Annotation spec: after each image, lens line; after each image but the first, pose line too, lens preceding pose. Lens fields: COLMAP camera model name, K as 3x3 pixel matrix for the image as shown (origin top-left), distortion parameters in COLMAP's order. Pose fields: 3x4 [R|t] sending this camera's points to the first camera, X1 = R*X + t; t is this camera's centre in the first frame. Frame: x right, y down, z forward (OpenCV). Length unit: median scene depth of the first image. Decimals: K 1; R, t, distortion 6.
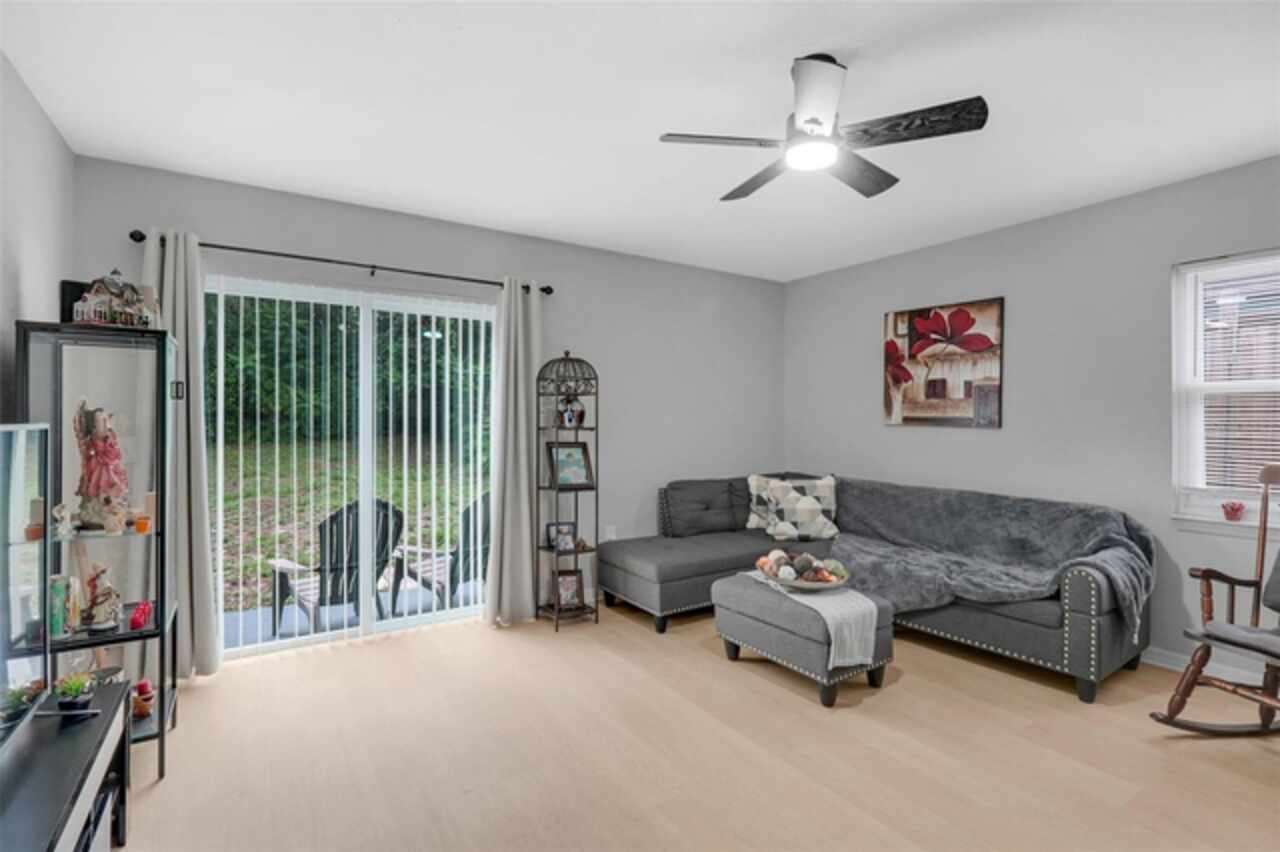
lens RADIAL K [[594.5, 0, 640.6], [0, 594.5, 422.2], [0, 0, 1]] dist [-0.005128, 0.000483]
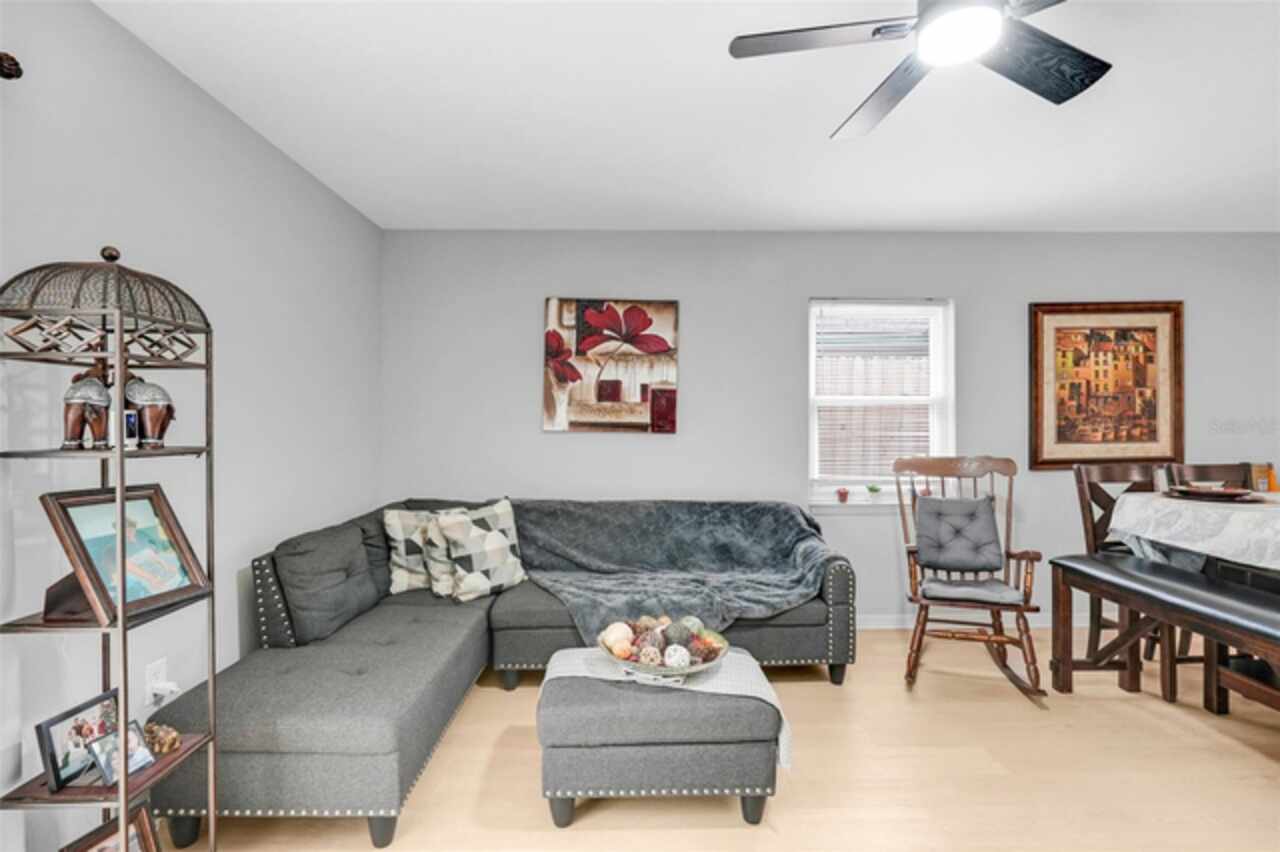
lens RADIAL K [[594.5, 0, 639.3], [0, 594.5, 427.0], [0, 0, 1]] dist [-0.005128, 0.000483]
pose [[0.541374, -0.006670, 0.840755, -0.244203], [0.002618, 0.999977, 0.006247, -0.006581], [-0.840778, -0.001181, 0.541379, 0.482111]]
